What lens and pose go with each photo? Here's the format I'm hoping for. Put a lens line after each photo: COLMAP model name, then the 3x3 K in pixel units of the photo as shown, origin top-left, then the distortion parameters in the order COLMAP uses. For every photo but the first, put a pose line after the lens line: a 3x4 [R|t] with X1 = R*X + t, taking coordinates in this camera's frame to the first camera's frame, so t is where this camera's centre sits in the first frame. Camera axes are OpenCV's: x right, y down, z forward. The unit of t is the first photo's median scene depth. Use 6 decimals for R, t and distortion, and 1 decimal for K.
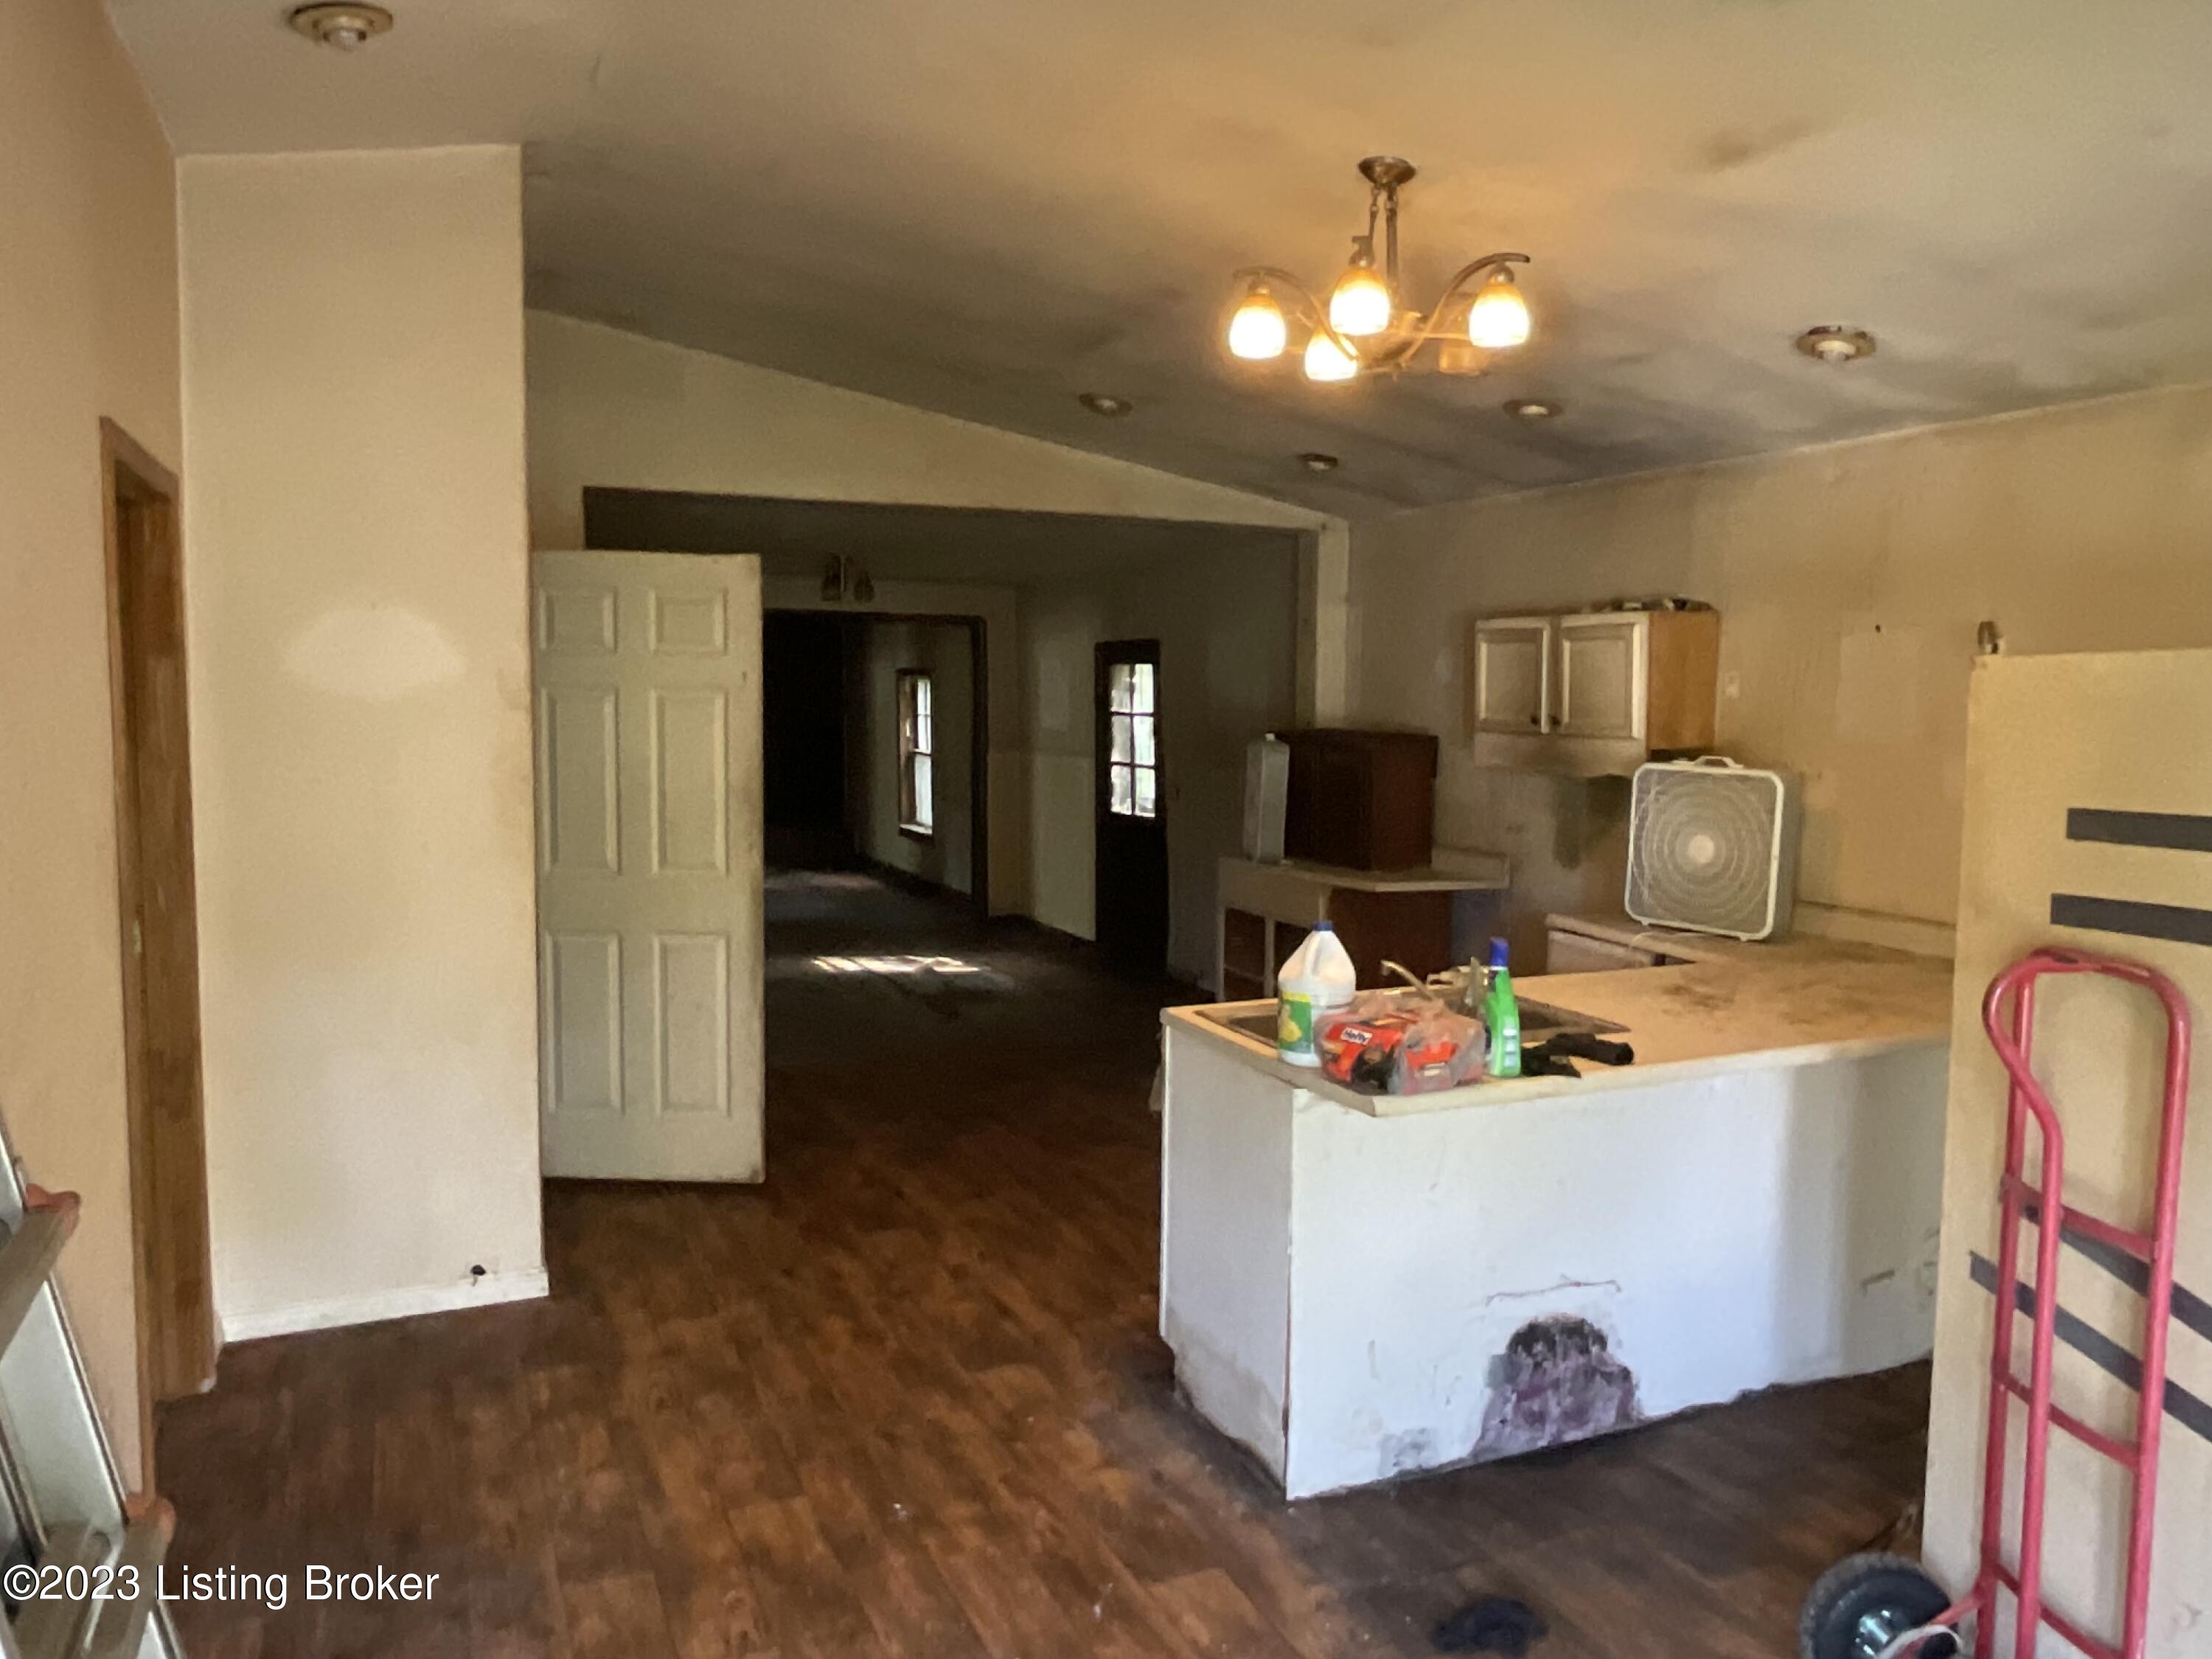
lens RADIAL K [[1559.4, 0, 1104.5], [0, 1559.4, 823.3], [0, 0, 1]] dist [-0.000718, 0.000008]
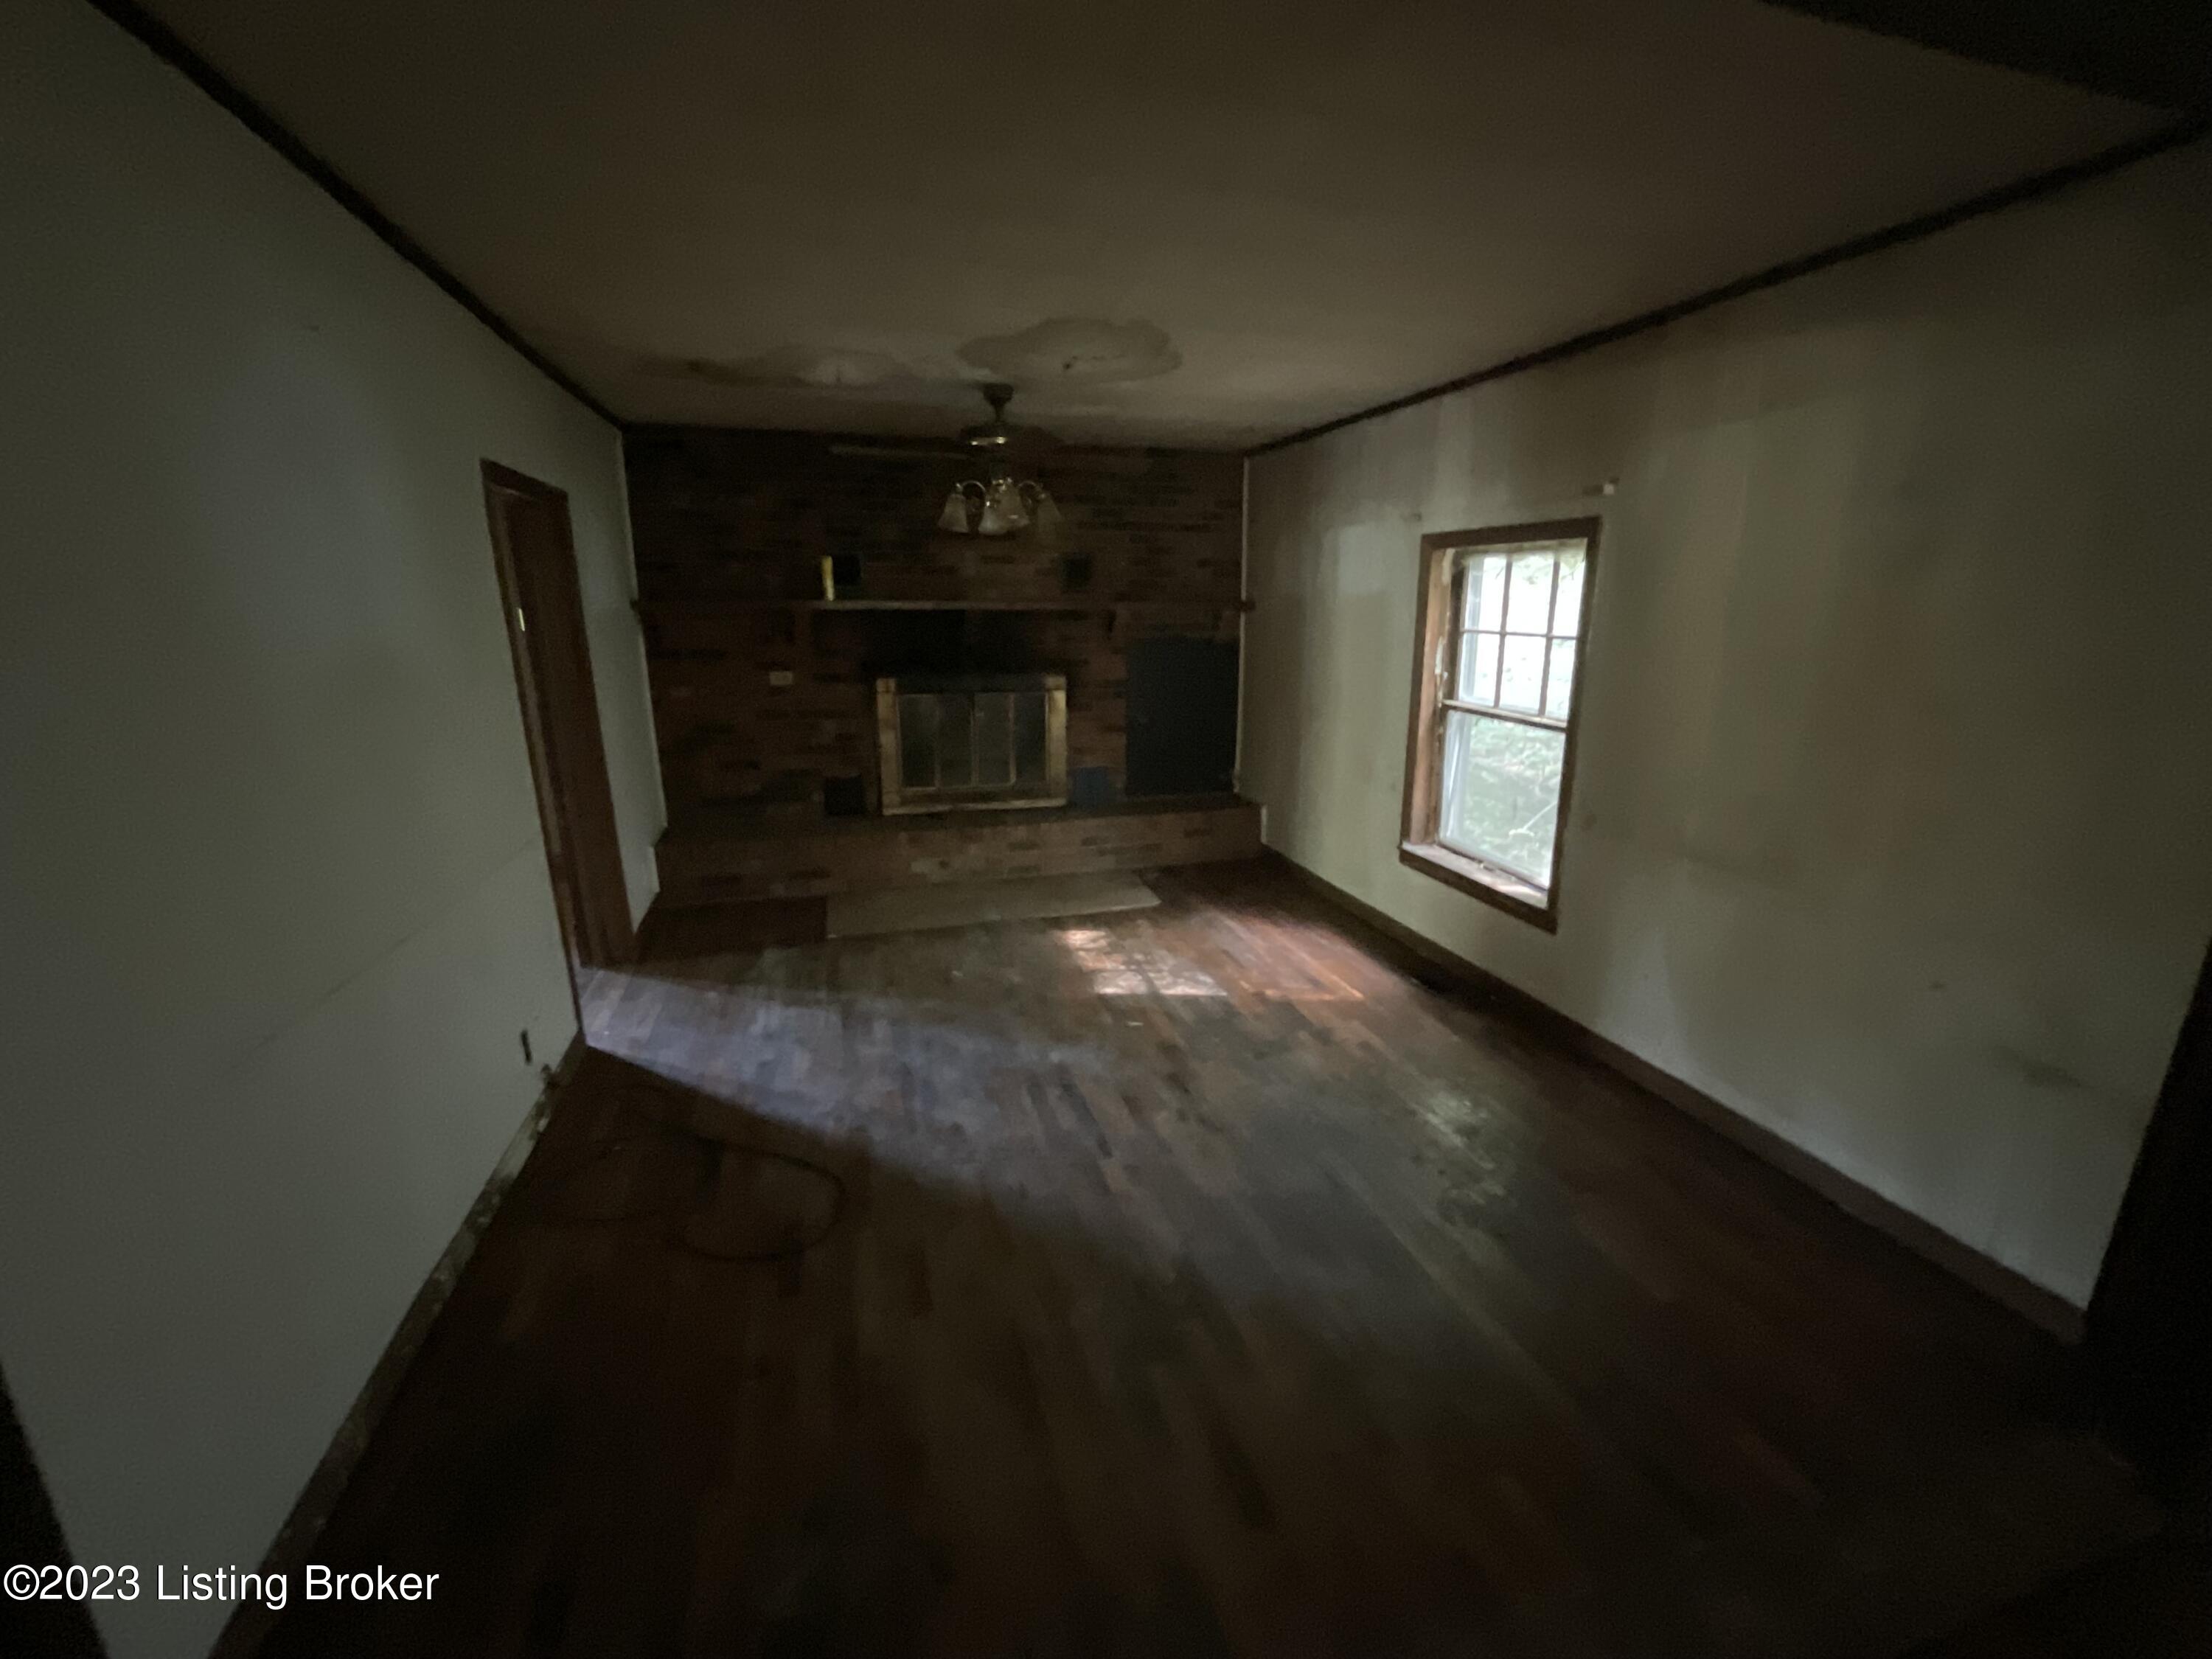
lens RADIAL K [[893.5, 0, 1113.8], [0, 893.5, 817.1], [0, 0, 1]] dist [-0.000260, -0.000094]
pose [[0.992702, 0.019507, -0.119002, -0.223558], [-0.001223, 0.988409, 0.151813, -0.062116], [0.120584, -0.150559, 0.981219, 0.806235]]
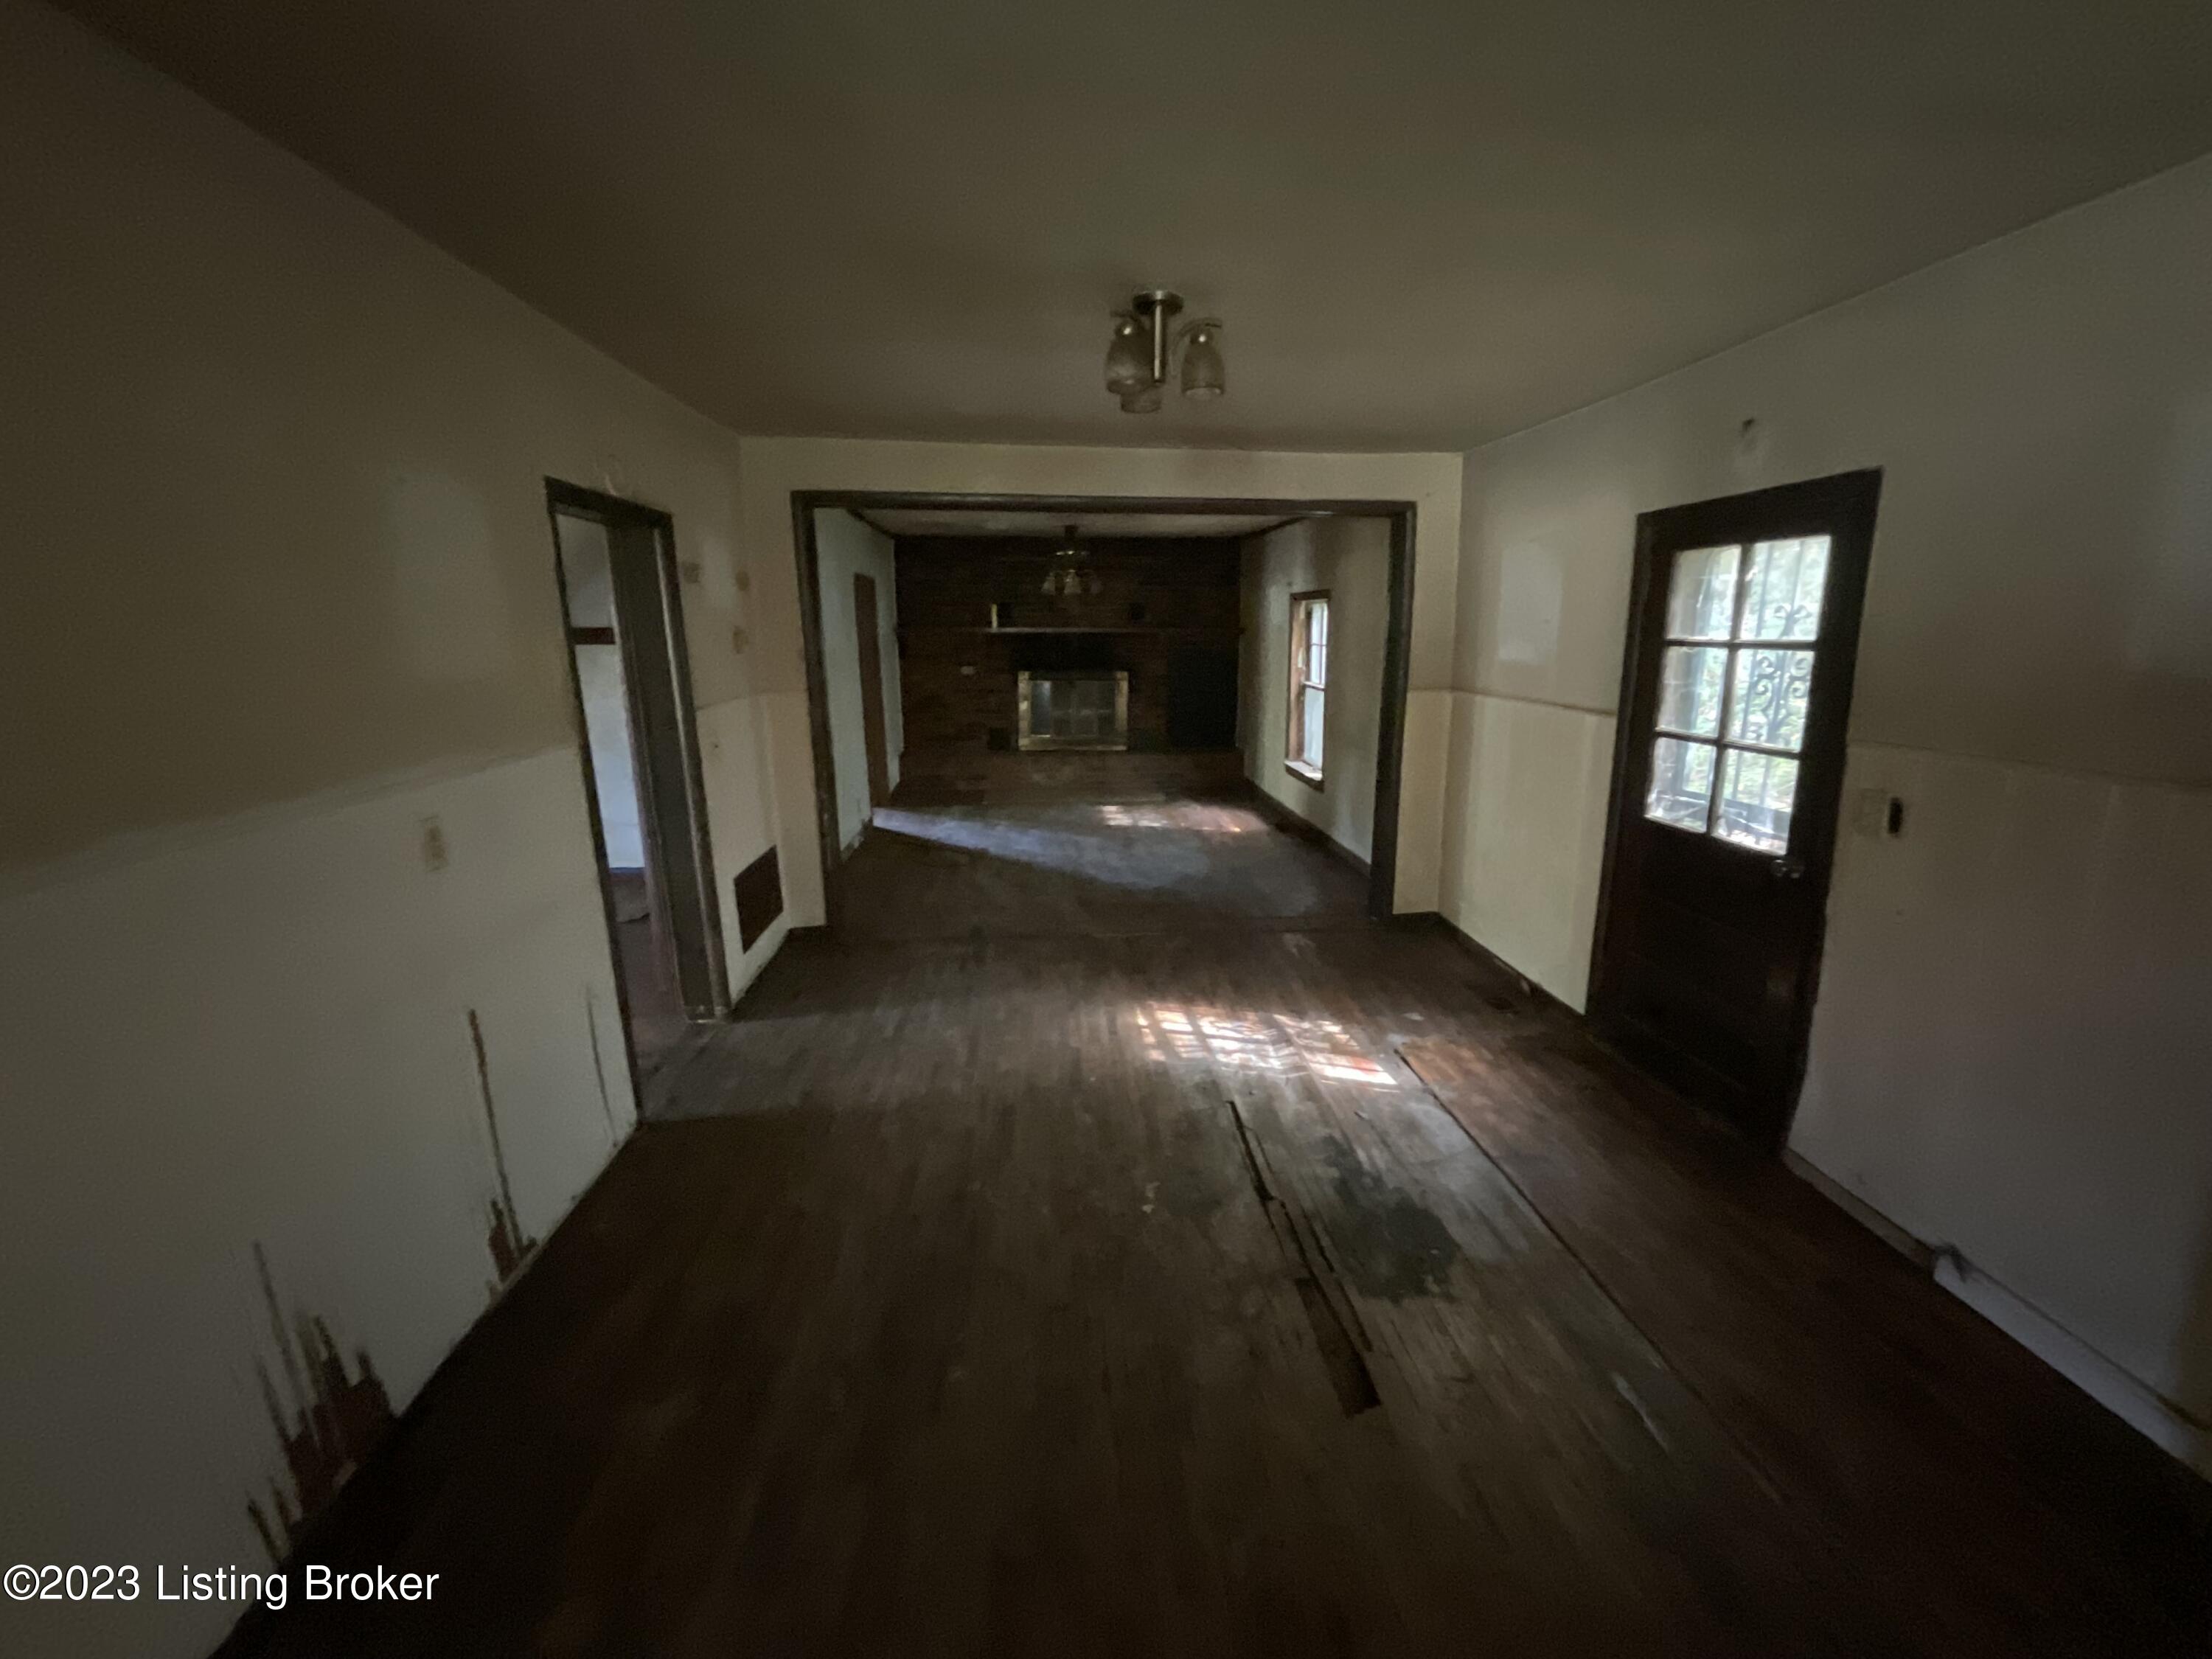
lens RADIAL K [[893.5, 0, 1116.2], [0, 893.5, 824.1], [0, 0, 1]] dist [-0.000260, -0.000094]
pose [[0.947044, 0.058741, -0.315686, -0.064511], [-0.016772, 0.990832, 0.134051, -0.037700], [0.320666, -0.121657, 0.939347, 0.522586]]
